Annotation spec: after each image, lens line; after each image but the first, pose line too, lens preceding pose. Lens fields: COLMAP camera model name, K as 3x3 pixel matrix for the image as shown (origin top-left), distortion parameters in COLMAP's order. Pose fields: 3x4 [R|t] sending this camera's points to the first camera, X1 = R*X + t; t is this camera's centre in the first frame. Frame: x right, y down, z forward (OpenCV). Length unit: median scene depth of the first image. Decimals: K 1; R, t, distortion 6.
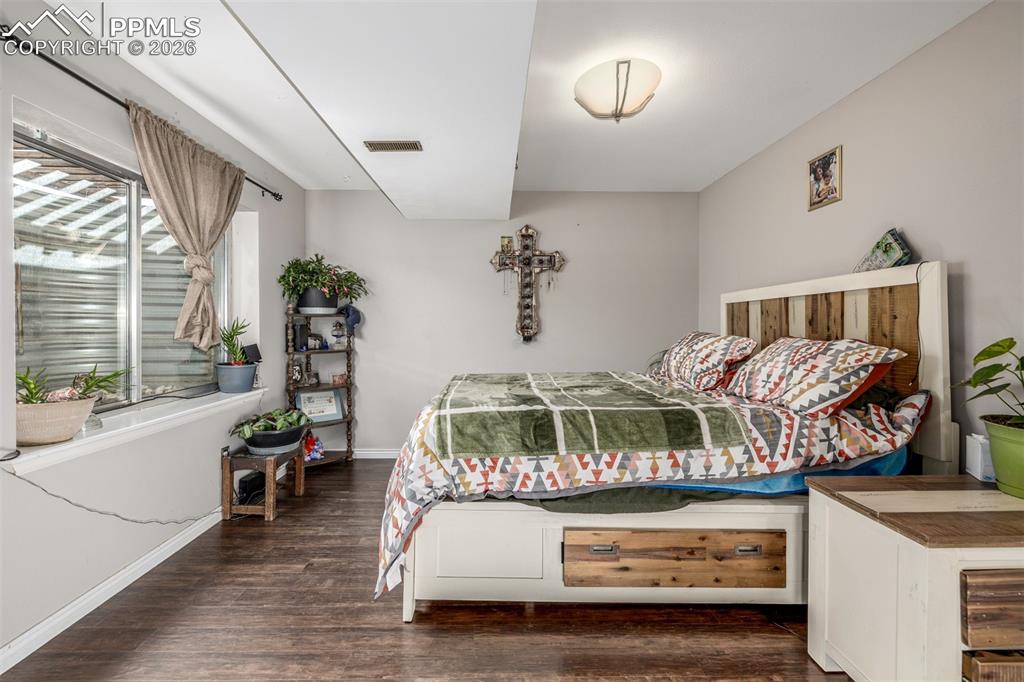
lens RADIAL K [[430.0, 0, 508.5], [0, 430.0, 331.8], [0, 0, 1]] dist [-0.001280, 0.000670]
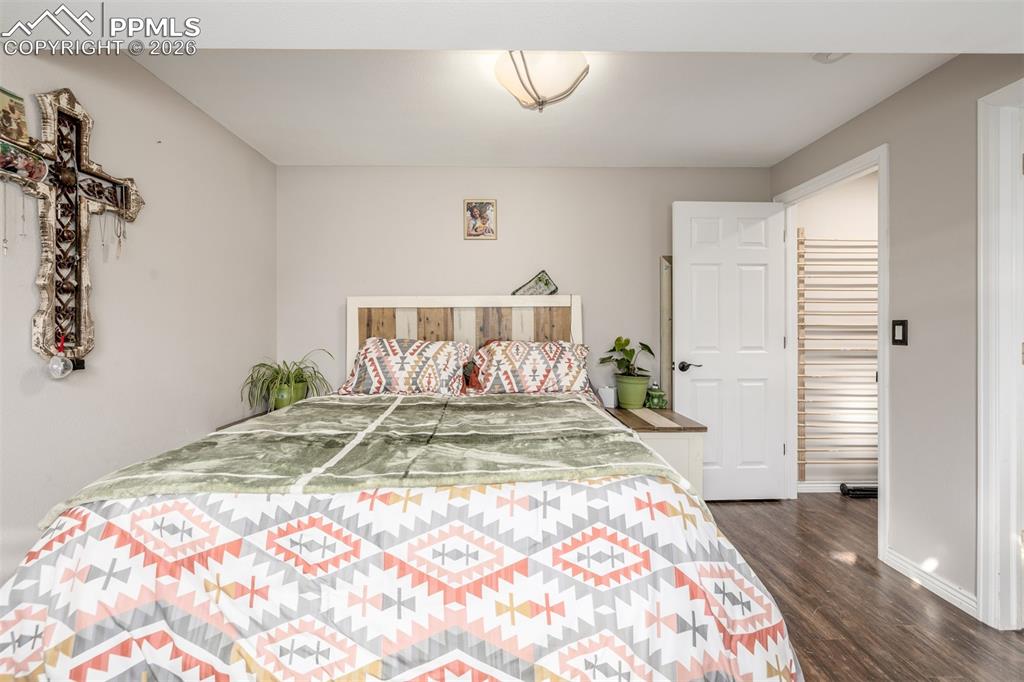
lens RADIAL K [[430.0, 0, 509.9], [0, 430.0, 331.5], [0, 0, 1]] dist [-0.001280, 0.000670]
pose [[0.013275, -0.005076, 0.999899, -0.559081], [0.016339, 0.999855, 0.004859, -0.018105], [-0.999778, 0.016272, 0.013356, 0.878737]]
